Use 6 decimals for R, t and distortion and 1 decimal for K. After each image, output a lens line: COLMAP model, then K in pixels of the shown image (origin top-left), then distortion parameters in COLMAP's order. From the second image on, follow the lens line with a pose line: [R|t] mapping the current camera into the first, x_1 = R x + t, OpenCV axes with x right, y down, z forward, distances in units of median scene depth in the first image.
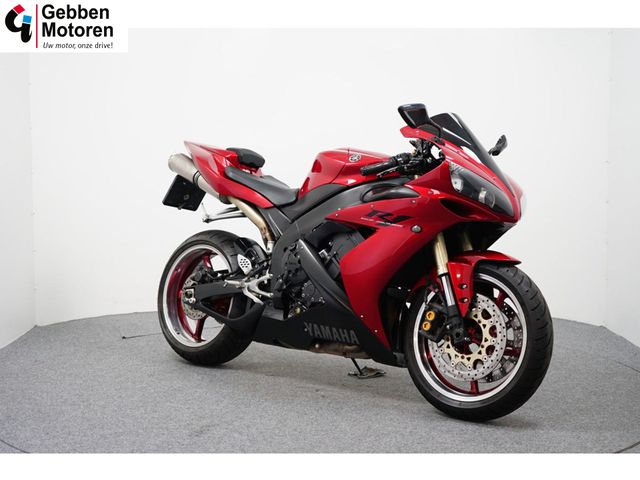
lens RADIAL K [[1067.4, 0, 320.0], [0, 1067.4, 240.0], [0, 0, 1]] dist [-0.024618, -0.085321]
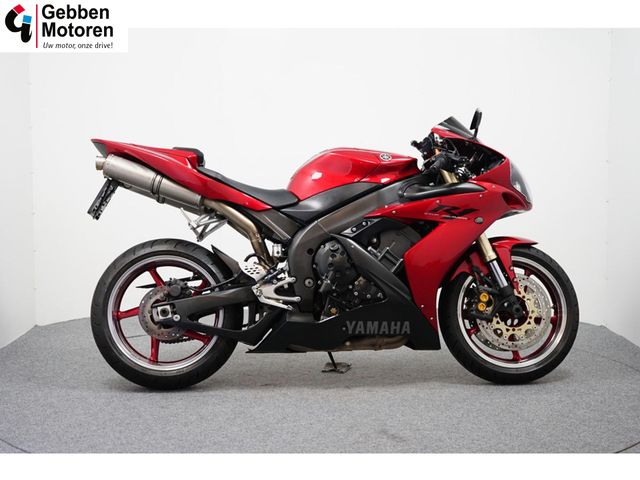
lens RADIAL K [[1067.4, 0, 320.0], [0, 1067.4, 240.0], [0, 0, 1]] dist [-0.024618, -0.085321]
pose [[0.691624, -0.068952, 0.718959, -0.784559], [0.064060, 0.997366, 0.034029, -0.036362], [-0.719411, 0.022521, 0.694219, 0.336357]]
